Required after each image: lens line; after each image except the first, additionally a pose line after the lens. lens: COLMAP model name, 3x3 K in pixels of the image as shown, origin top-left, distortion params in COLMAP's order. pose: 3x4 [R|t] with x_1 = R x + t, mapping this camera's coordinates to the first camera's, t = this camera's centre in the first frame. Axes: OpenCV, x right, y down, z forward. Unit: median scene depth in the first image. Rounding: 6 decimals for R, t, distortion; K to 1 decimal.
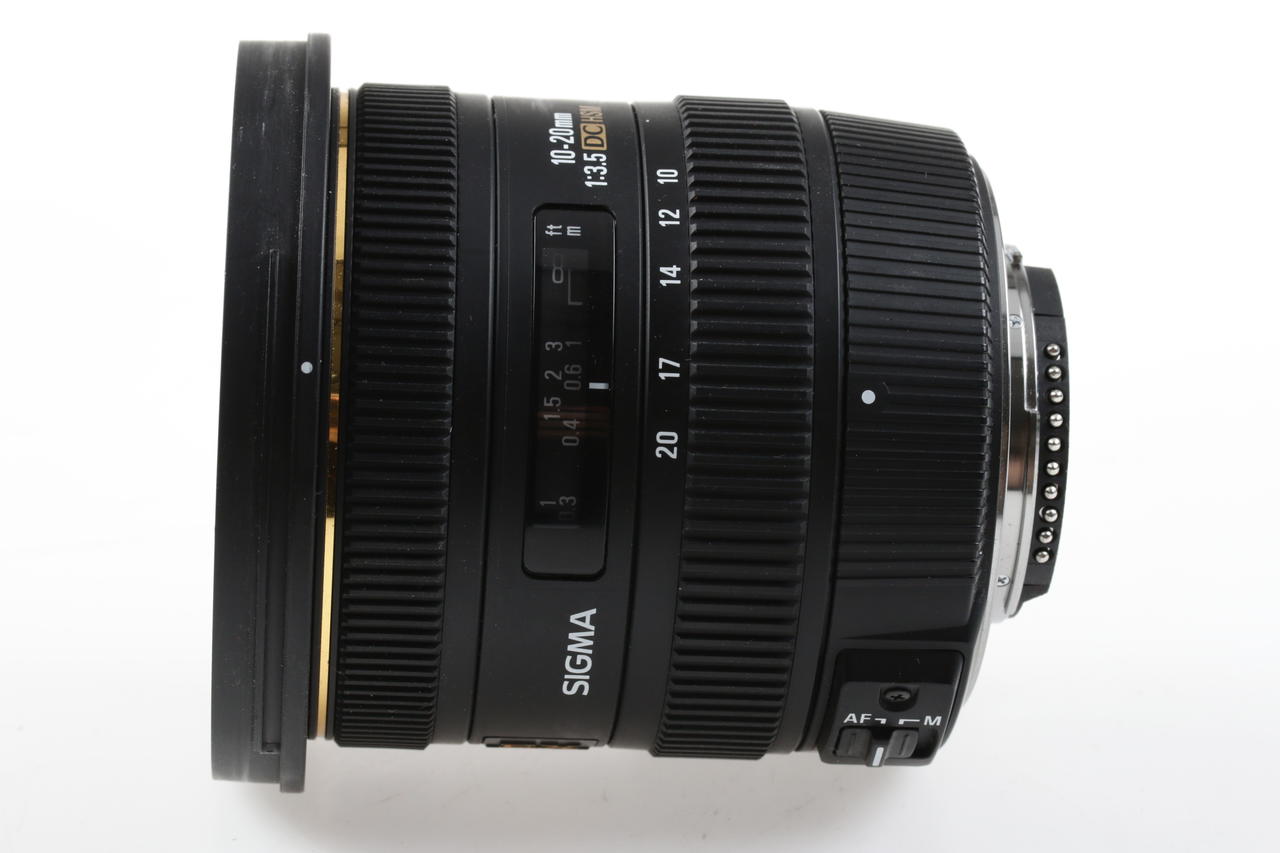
lens RADIAL K [[3574.0, 0, 639.9], [0, 3574.0, 426.4], [0, 0, 1]] dist [0.056974, 0.000000]
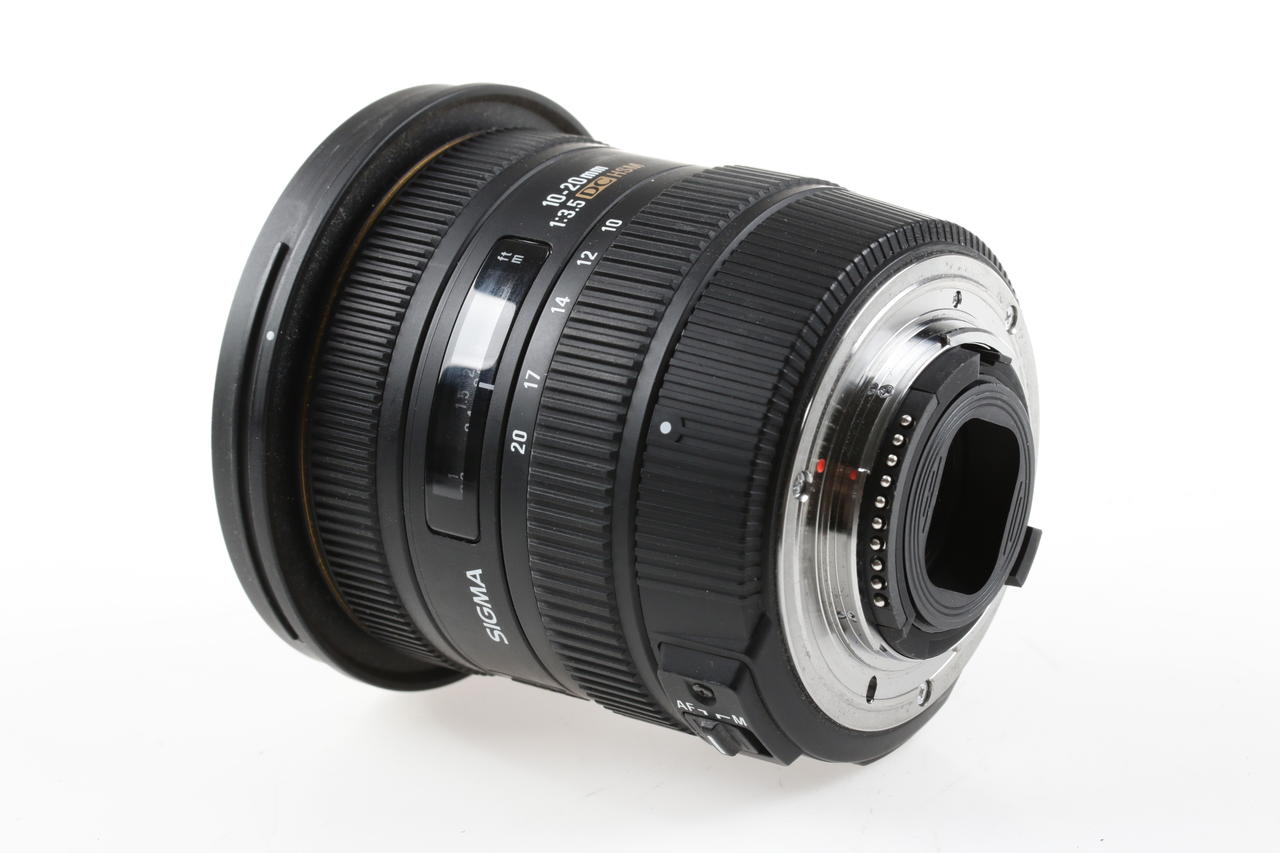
lens RADIAL K [[3574.0, 0, 640.1], [0, 3574.0, 426.5], [0, 0, 1]] dist [0.056974, 0.000000]
pose [[0.823092, 0.148591, -0.548124, 0.693759], [-0.155566, 0.987239, 0.034023, -0.046753], [0.546185, 0.057265, 0.835705, 0.013356]]
